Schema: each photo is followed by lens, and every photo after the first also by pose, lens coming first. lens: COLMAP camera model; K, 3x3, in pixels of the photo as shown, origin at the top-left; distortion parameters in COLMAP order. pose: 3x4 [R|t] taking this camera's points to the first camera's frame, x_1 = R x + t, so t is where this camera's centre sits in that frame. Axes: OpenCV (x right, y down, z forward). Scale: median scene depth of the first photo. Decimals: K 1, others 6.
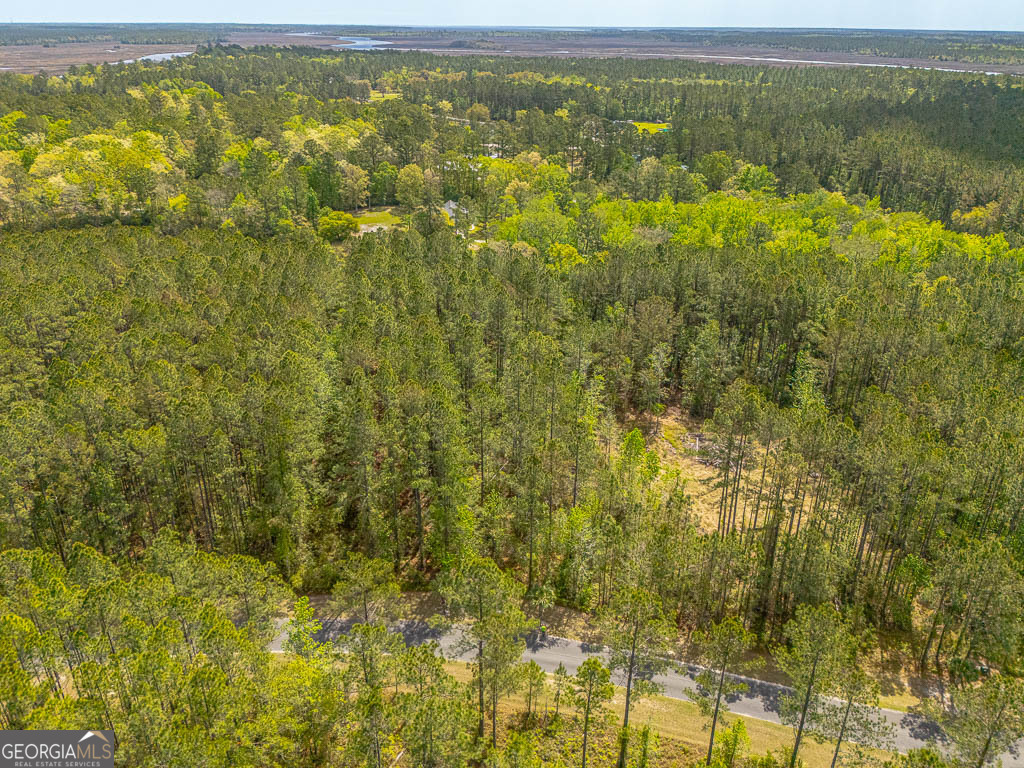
lens RADIAL K [[767.5, 0, 508.2], [0, 767.5, 388.9], [0, 0, 1]] dist [0.056877, -0.081579]
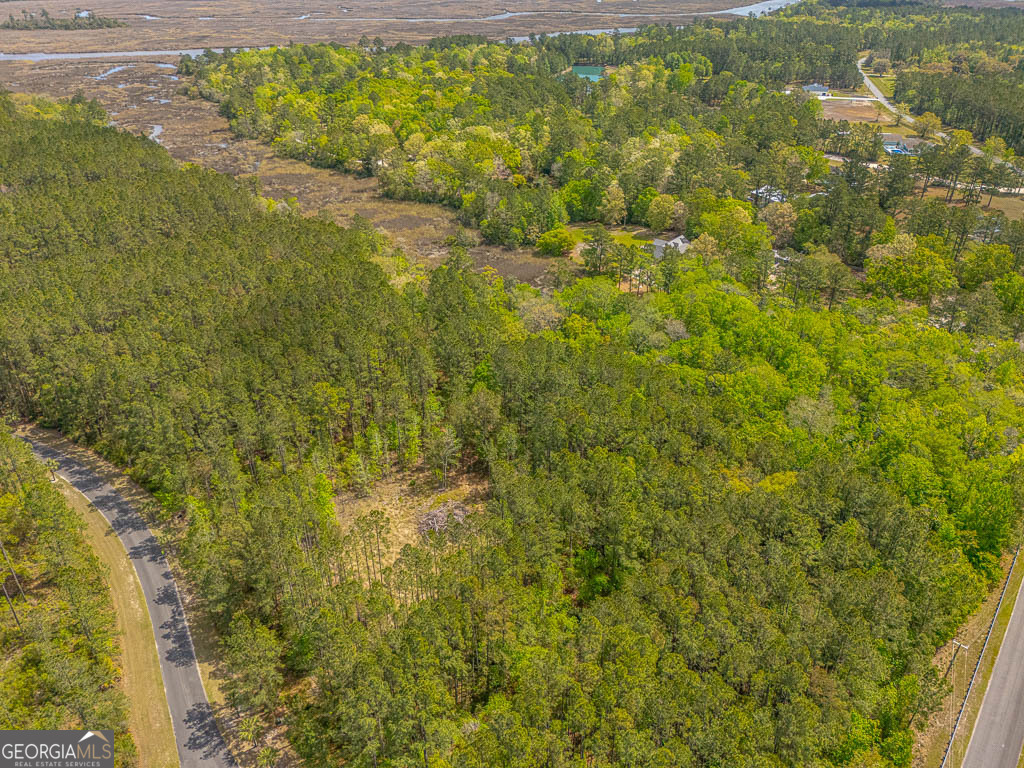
lens RADIAL K [[767.5, 0, 508.2], [0, 767.5, 388.9], [0, 0, 1]] dist [0.056877, -0.081579]
pose [[0.725873, 0.330711, -0.603107, 0.515467], [-0.284536, 0.942659, 0.174448, -0.185114], [0.626216, 0.044979, 0.778351, 0.048770]]
